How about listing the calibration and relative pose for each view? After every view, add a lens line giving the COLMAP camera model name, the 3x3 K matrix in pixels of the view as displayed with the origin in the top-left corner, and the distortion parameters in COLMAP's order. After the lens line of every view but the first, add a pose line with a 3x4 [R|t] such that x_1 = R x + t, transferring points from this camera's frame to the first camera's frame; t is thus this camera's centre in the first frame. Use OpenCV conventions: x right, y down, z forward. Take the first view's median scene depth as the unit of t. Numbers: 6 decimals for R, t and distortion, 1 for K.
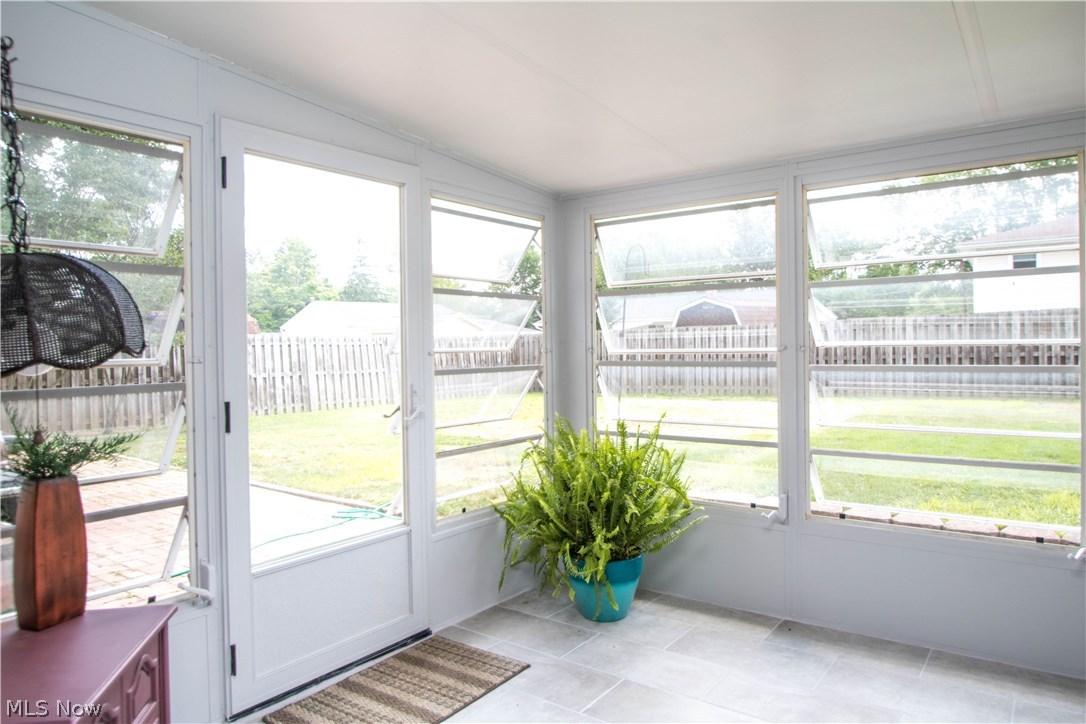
lens RADIAL K [[713.4, 0, 547.3], [0, 713.4, 340.7], [0, 0, 1]] dist [-0.021144, -0.001814]
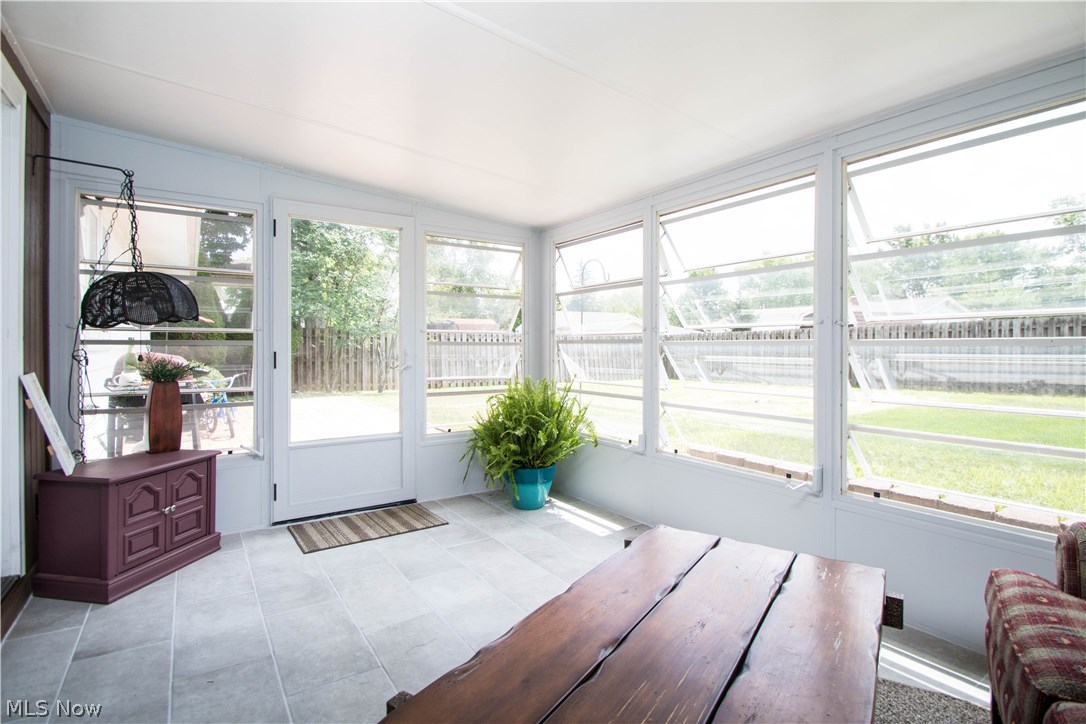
lens RADIAL K [[542.9, 0, 543.8], [0, 542.9, 338.5], [0, 0, 1]] dist [0.029249, 0.000129]
pose [[0.942417, 0.012571, -0.334204, 0.537241], [-0.014449, 0.999891, -0.003136, 0.036269], [0.334128, 0.007785, 0.942496, -0.087120]]
